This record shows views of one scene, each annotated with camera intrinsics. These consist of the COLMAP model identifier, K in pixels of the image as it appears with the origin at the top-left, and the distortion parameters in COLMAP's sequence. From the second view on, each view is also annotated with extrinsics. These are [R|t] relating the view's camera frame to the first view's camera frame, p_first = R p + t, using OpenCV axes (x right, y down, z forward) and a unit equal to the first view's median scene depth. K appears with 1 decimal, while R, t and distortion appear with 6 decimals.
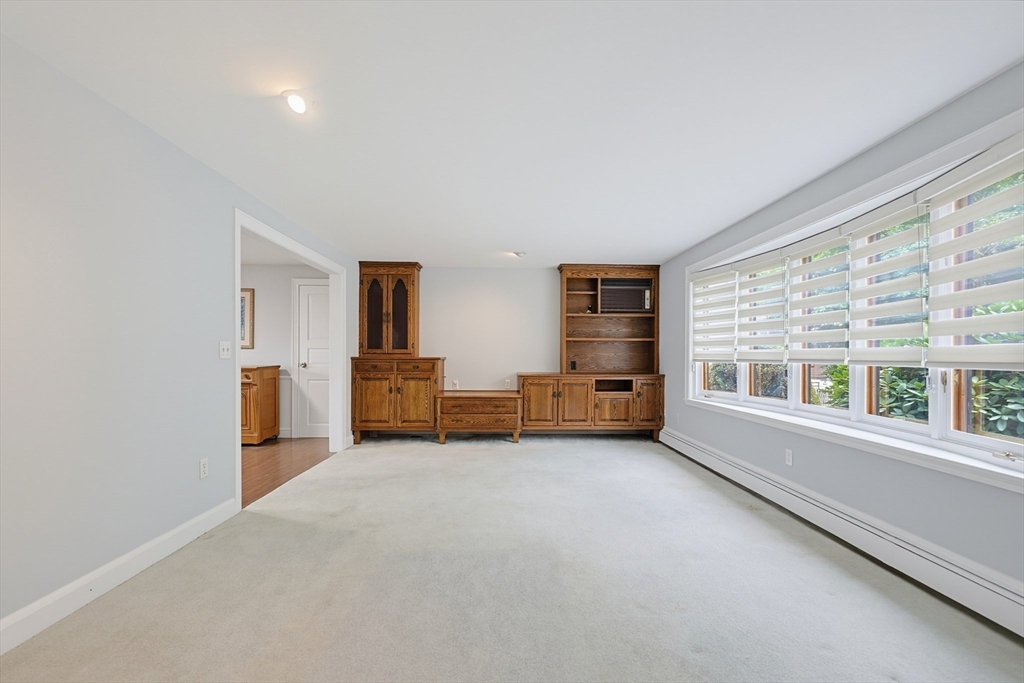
lens RADIAL K [[438.9, 0, 516.8], [0, 438.9, 358.5], [0, 0, 1]] dist [0.000580, -0.000134]
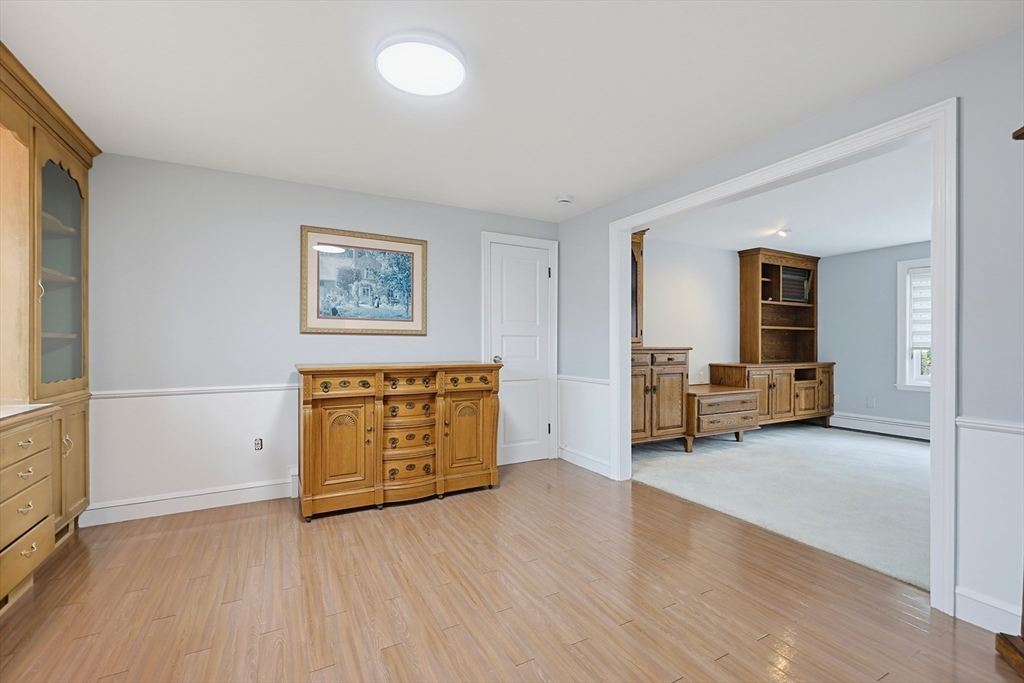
lens RADIAL K [[438.9, 0, 511.6], [0, 438.9, 346.0], [0, 0, 1]] dist [0.000580, -0.000134]
pose [[0.895735, -0.004187, 0.444570, -0.813471], [0.006108, 0.999977, -0.002890, -0.004213], [-0.444547, 0.005304, 0.895740, 0.399019]]
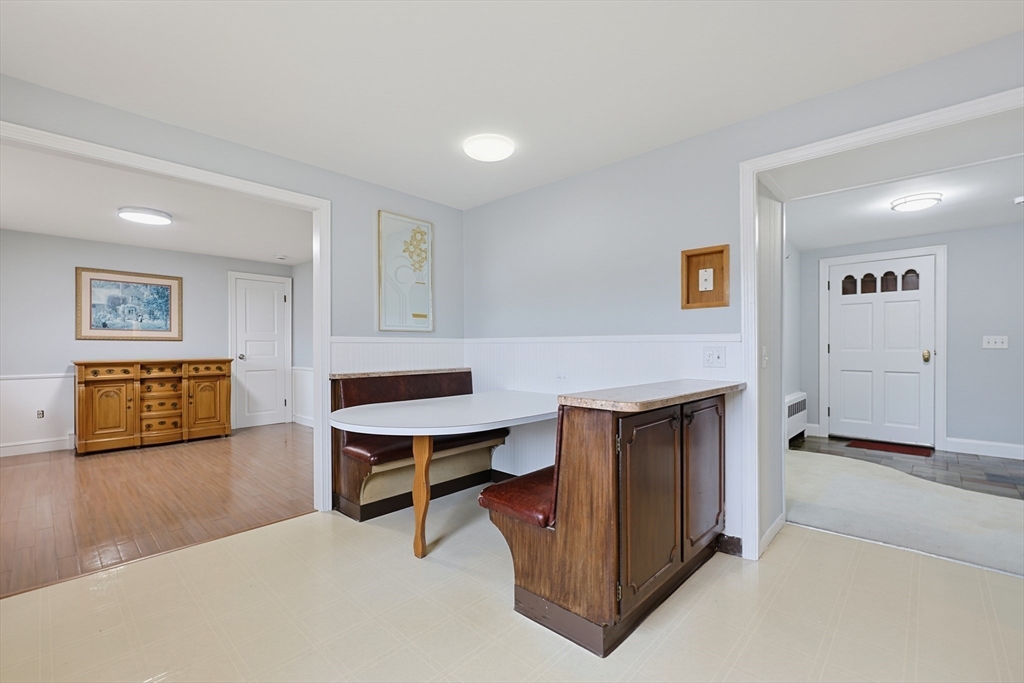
lens RADIAL K [[443.0, 0, 514.7], [0, 443.0, 347.9], [0, 0, 1]] dist [-0.003011, -0.000589]
pose [[0.701525, -0.007542, 0.712605, -0.818616], [0.008306, 0.999963, 0.002407, -0.002972], [-0.712597, 0.004230, 0.701561, -0.188822]]
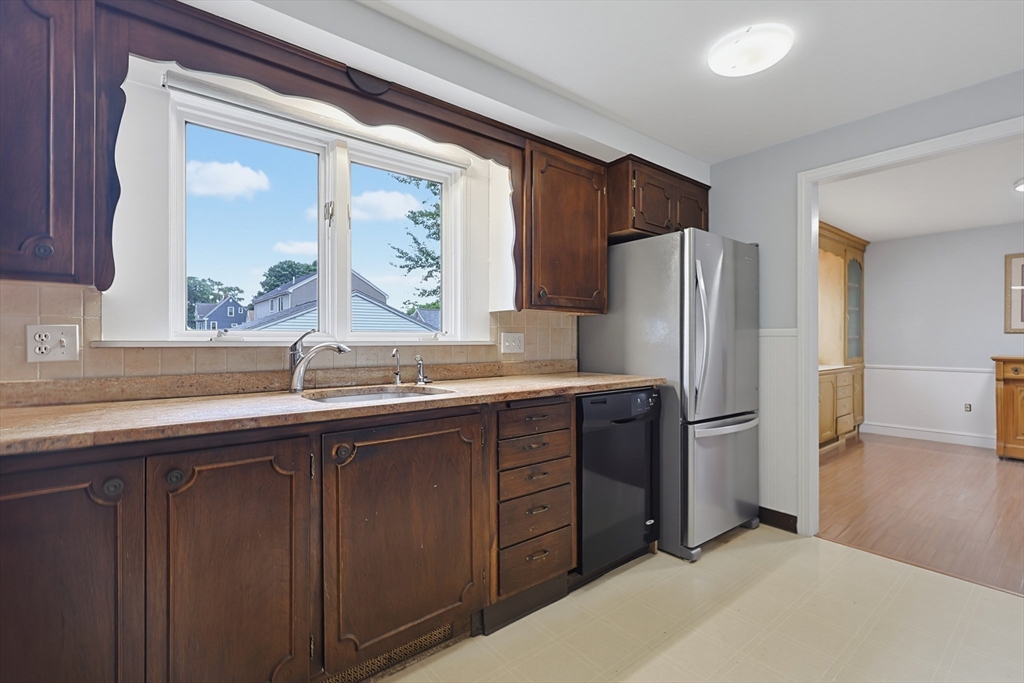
lens RADIAL K [[453.6, 0, 511.5], [0, 453.6, 336.5], [0, 0, 1]] dist [0.000658, 0.000068]
pose [[0.592413, -0.006025, -0.805612, -0.669903], [-0.005518, 0.999918, -0.011537, -0.003959], [0.805616, 0.011280, 0.592331, -0.179904]]
